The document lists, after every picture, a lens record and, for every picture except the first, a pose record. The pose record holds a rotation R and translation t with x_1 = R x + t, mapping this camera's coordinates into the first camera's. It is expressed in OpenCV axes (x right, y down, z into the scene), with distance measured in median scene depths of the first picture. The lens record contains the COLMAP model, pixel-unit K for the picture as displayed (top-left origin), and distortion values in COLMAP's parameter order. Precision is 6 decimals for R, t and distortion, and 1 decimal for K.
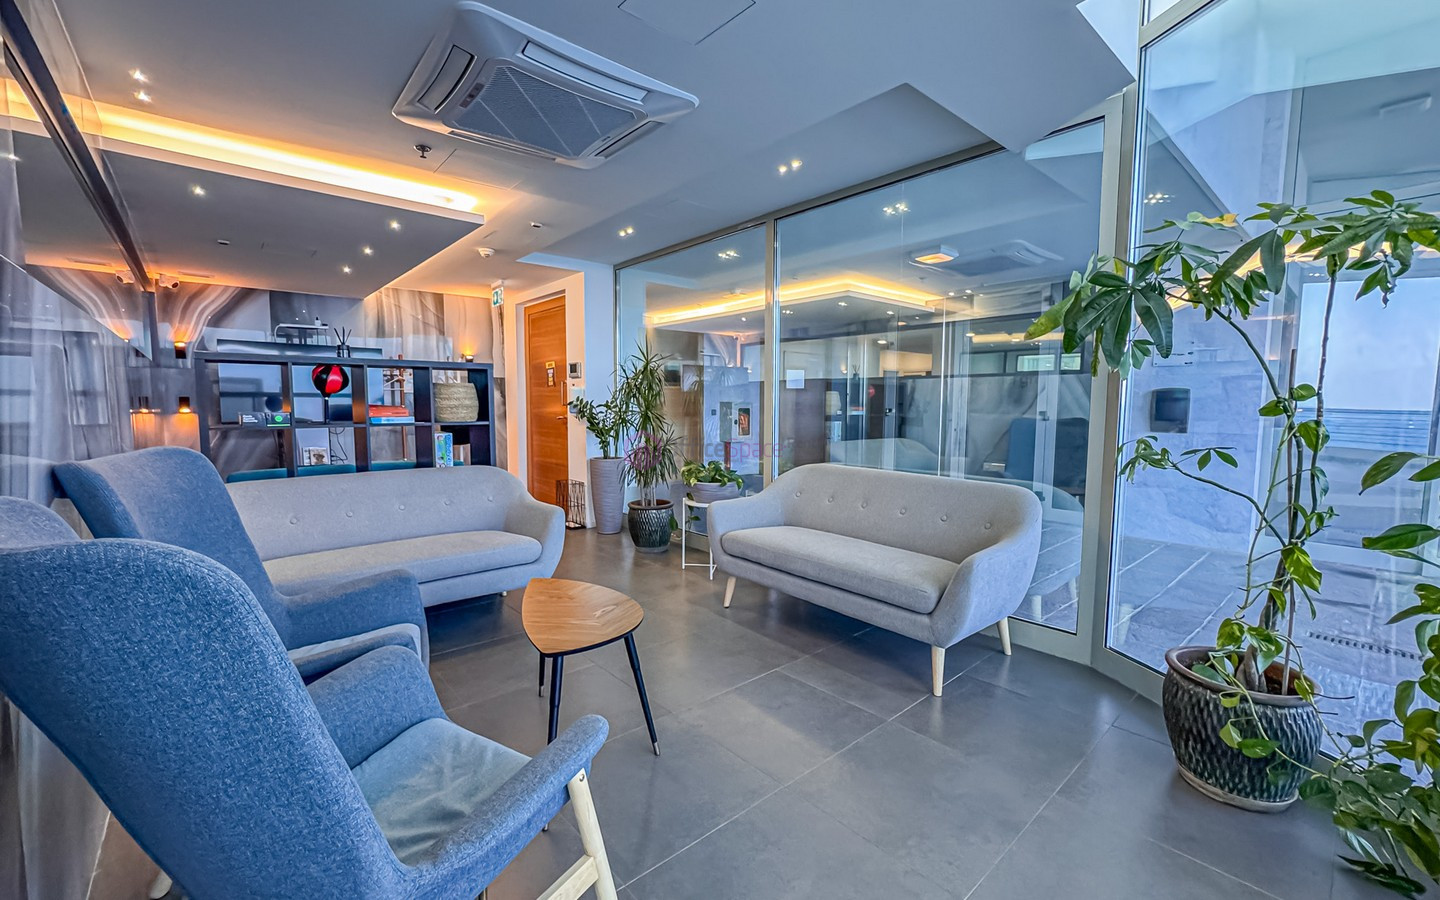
lens RADIAL K [[575.2, 0, 728.3], [0, 575.2, 454.2], [0, 0, 1]] dist [-0.037220, 0.016721]
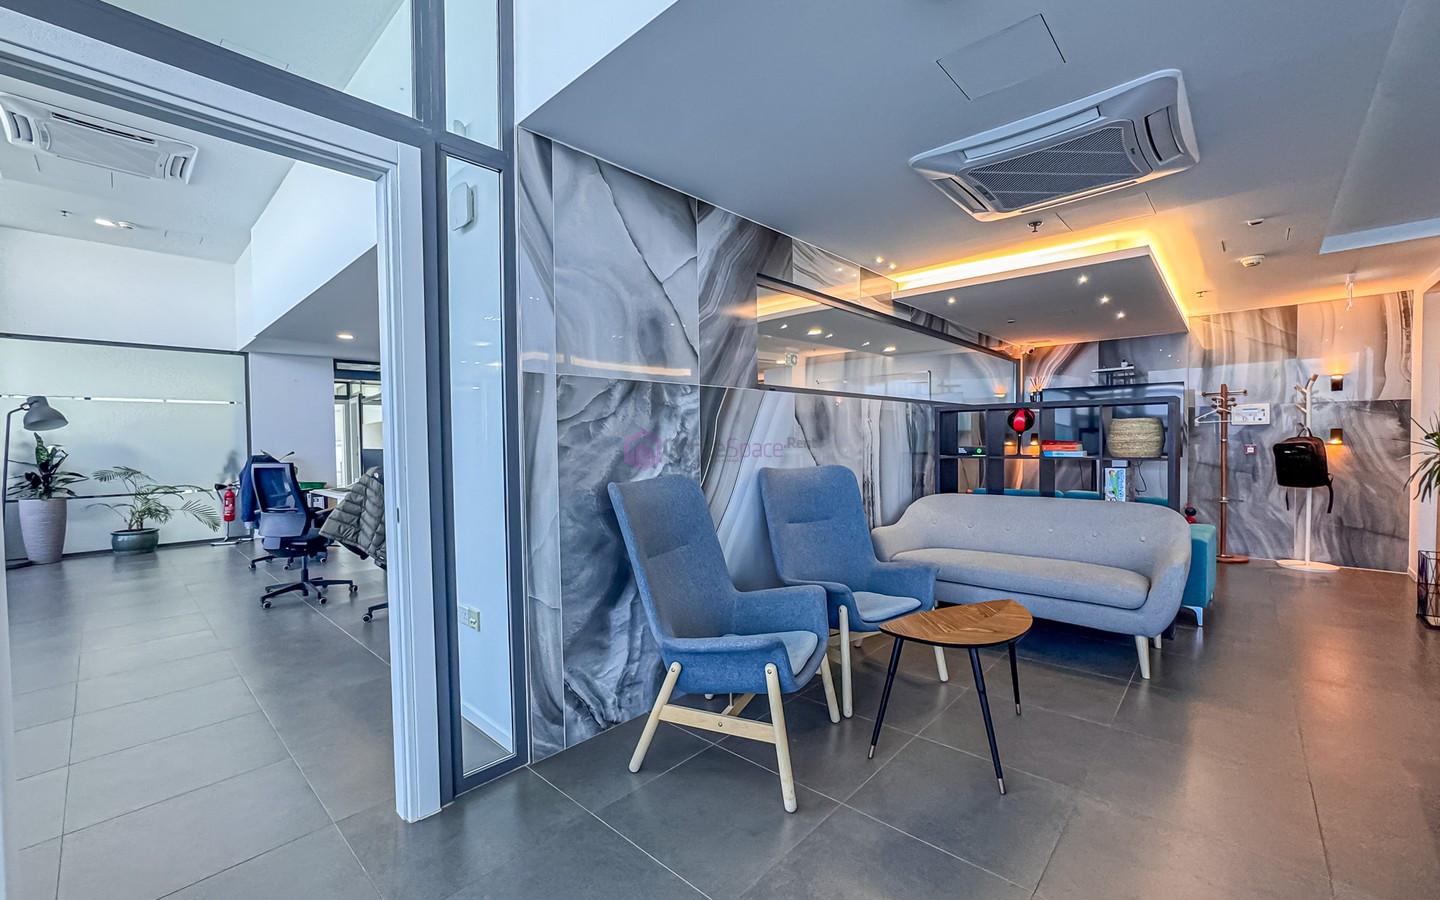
lens RADIAL K [[575.2, 0, 728.3], [0, 575.2, 454.2], [0, 0, 1]] dist [-0.037220, 0.016721]
pose [[0.108885, 0.025639, -0.993724, 0.305533], [-0.081827, 0.996506, 0.016745, -0.015531], [0.990681, 0.079490, 0.110602, 0.144256]]
